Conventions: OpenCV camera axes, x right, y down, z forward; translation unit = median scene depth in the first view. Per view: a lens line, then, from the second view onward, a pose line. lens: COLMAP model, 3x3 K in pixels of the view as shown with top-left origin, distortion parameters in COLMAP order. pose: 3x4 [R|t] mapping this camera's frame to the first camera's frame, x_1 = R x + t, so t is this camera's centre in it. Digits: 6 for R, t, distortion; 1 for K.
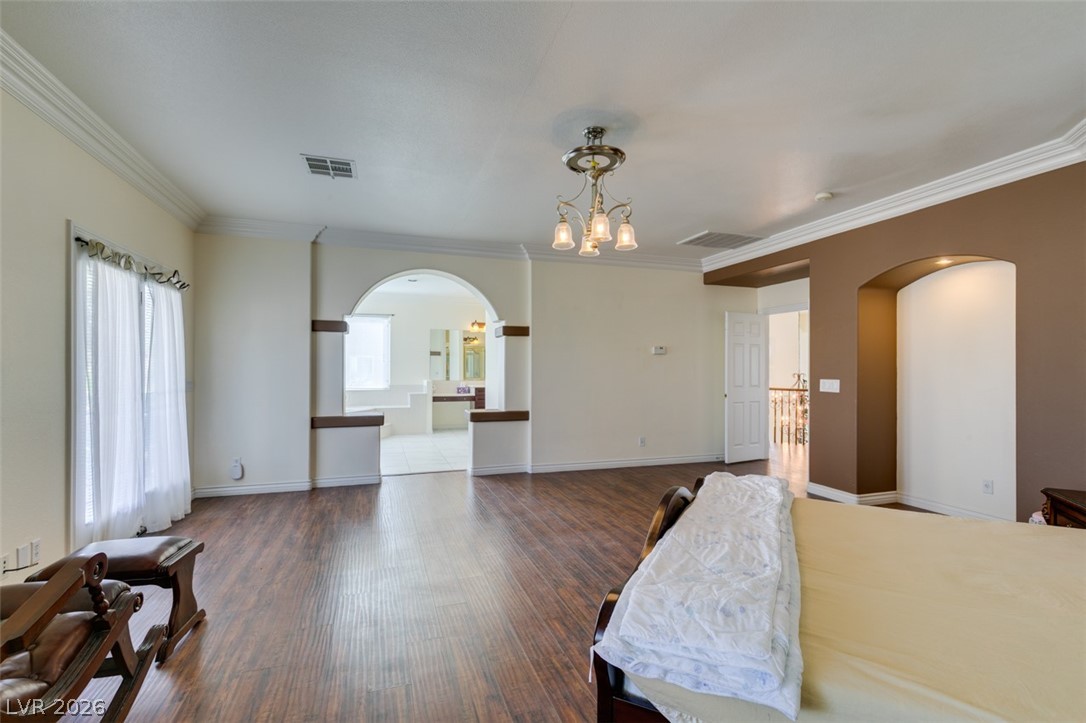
lens RADIAL K [[486.7, 0, 541.8], [0, 486.7, 369.8], [0, 0, 1]] dist [0.003415, -0.000366]
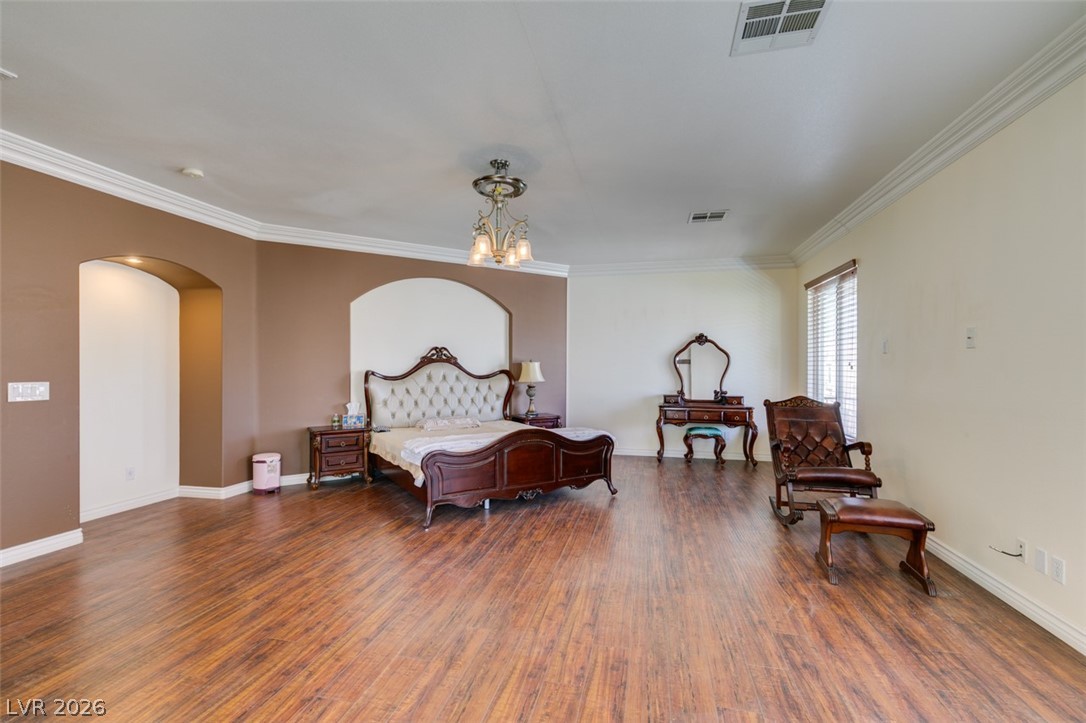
lens RADIAL K [[484.8, 0, 541.1], [0, 484.8, 365.5], [0, 0, 1]] dist [0.004935, -0.000160]
pose [[-0.851855, -0.002884, 0.523770, -0.463681], [-0.001406, 0.999994, 0.003220, -0.008175], [-0.523777, 0.002007, -0.851853, 1.529996]]
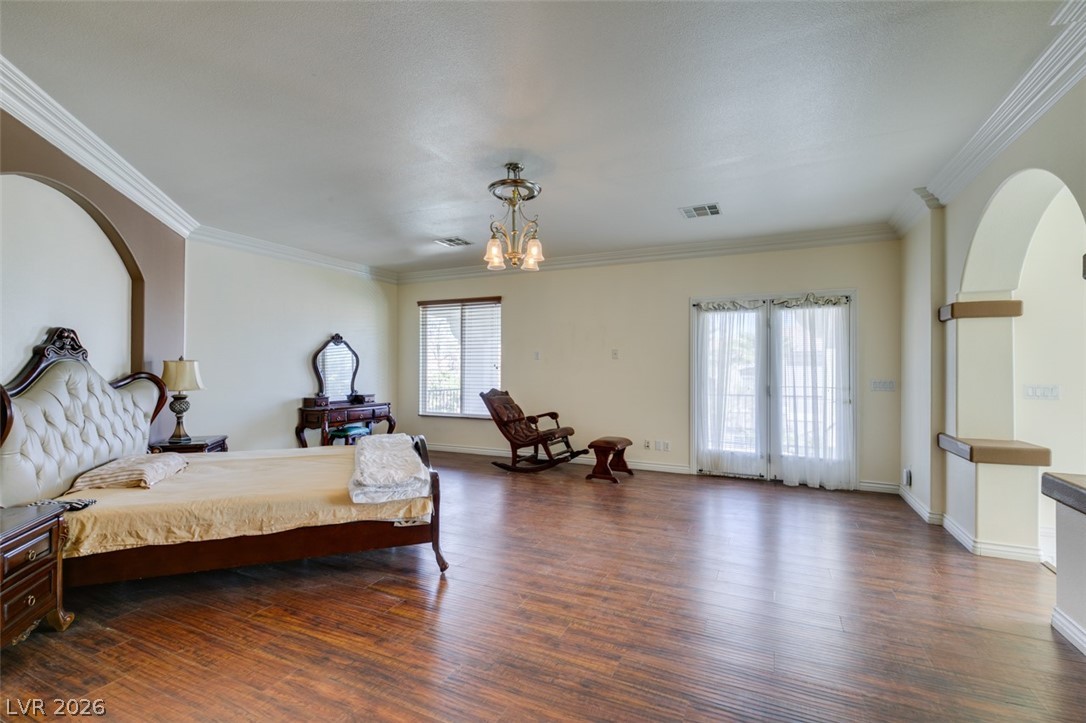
lens RADIAL K [[484.8, 0, 541.1], [0, 484.8, 365.5], [0, 0, 1]] dist [0.004935, -0.000160]
pose [[-0.696614, -0.008014, -0.717401, 0.718860], [-0.008346, 0.999960, -0.003066, -0.005769], [0.717397, 0.003852, -0.696654, 1.475906]]
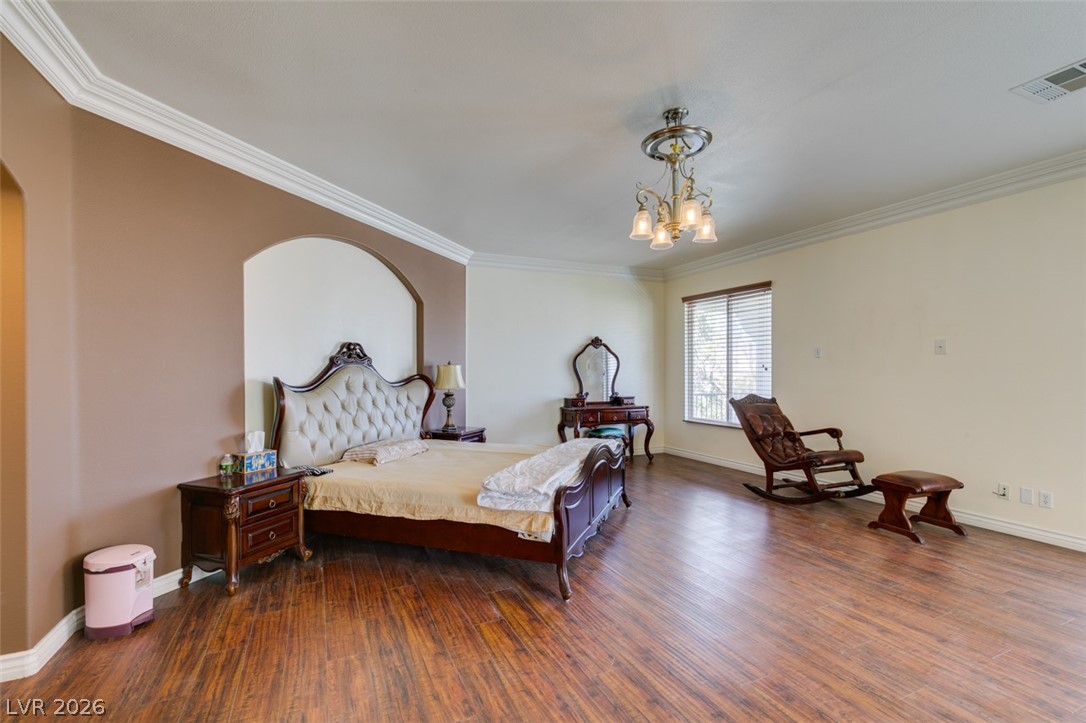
lens RADIAL K [[486.7, 0, 541.8], [0, 486.7, 369.8], [0, 0, 1]] dist [0.003415, -0.000366]
pose [[-0.994394, 0.001167, -0.105732, 0.366697], [0.000625, 0.999987, 0.005154, -0.006481], [0.105737, 0.005059, -0.994381, 1.503489]]
